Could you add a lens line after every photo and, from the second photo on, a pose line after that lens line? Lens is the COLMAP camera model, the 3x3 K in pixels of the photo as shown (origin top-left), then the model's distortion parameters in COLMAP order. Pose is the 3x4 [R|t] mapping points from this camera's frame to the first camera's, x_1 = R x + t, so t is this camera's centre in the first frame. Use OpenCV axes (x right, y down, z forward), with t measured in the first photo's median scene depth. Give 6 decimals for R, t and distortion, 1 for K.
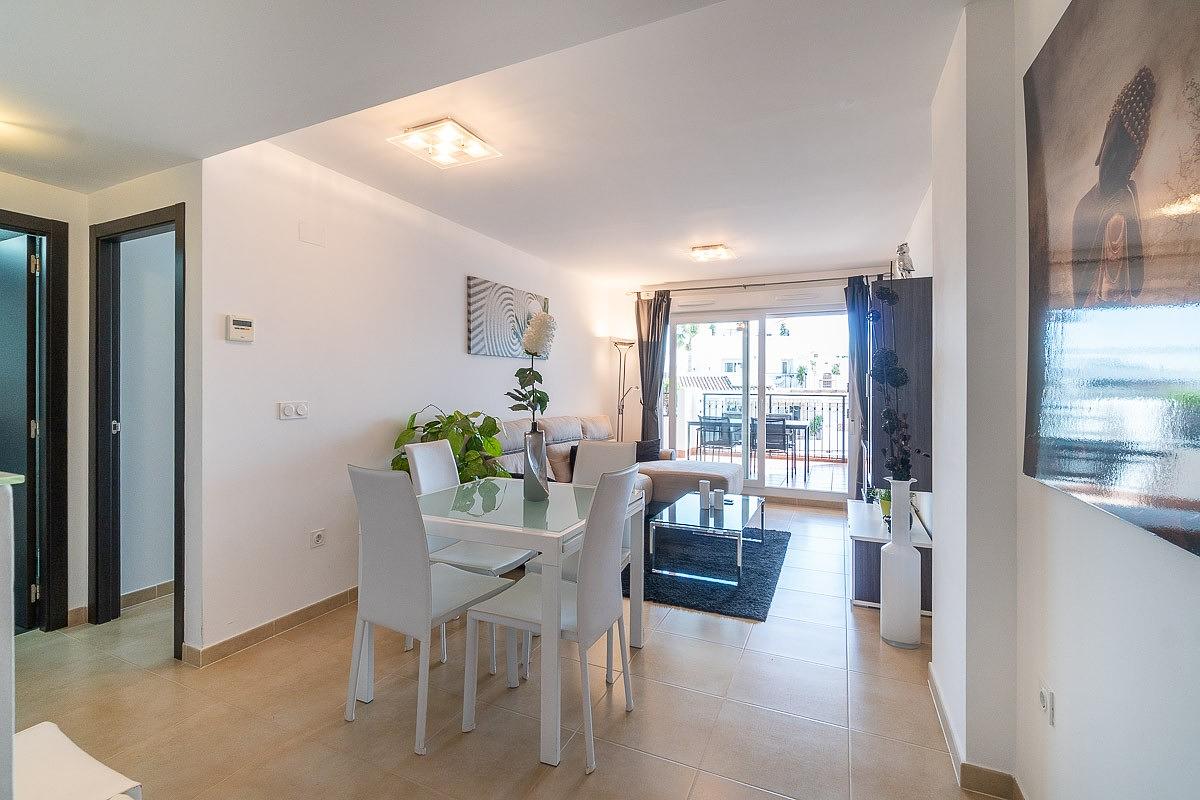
lens RADIAL K [[525.3, 0, 598.4], [0, 525.3, 391.4], [0, 0, 1]] dist [-0.008289, -0.000389]
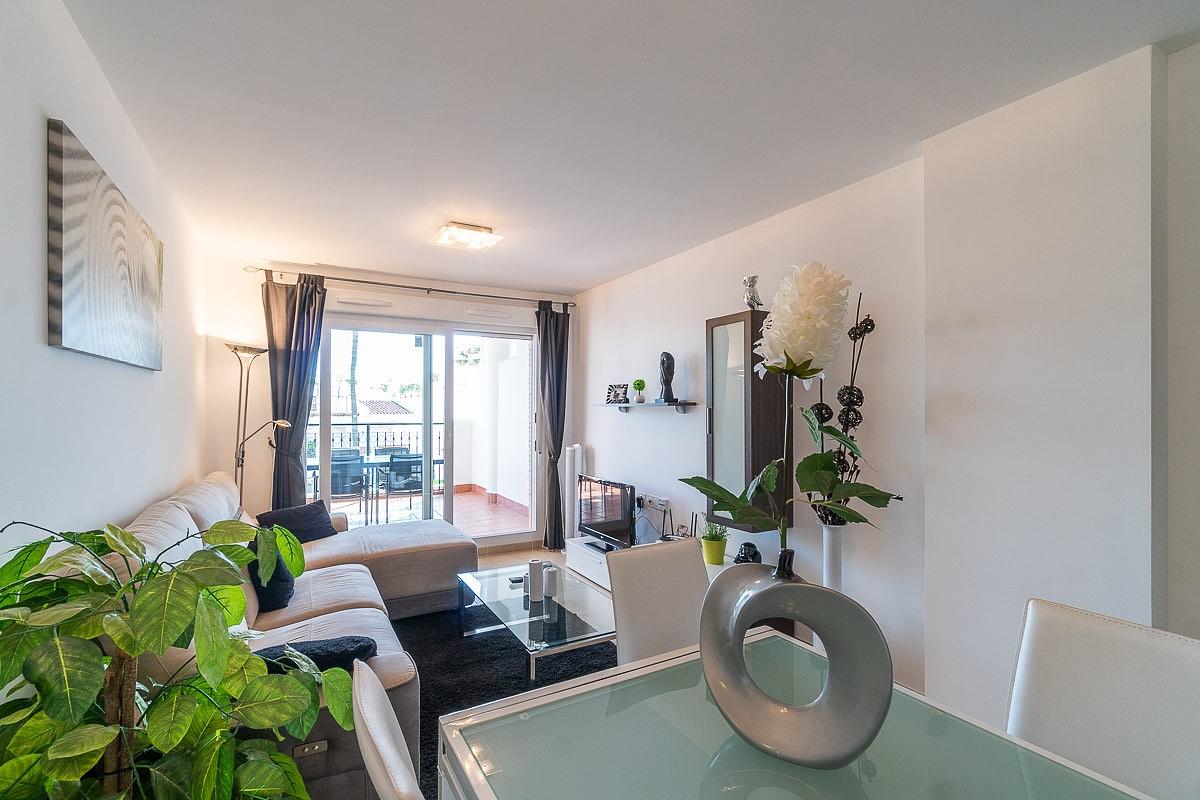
lens RADIAL K [[525.3, 0, 605.5], [0, 525.3, 406.3], [0, 0, 1]] dist [-0.008289, -0.000389]
pose [[0.620443, 0.004904, 0.784236, -0.167143], [0.006063, 0.999921, -0.011050, -0.016455], [-0.784228, 0.011611, 0.620364, 0.301777]]
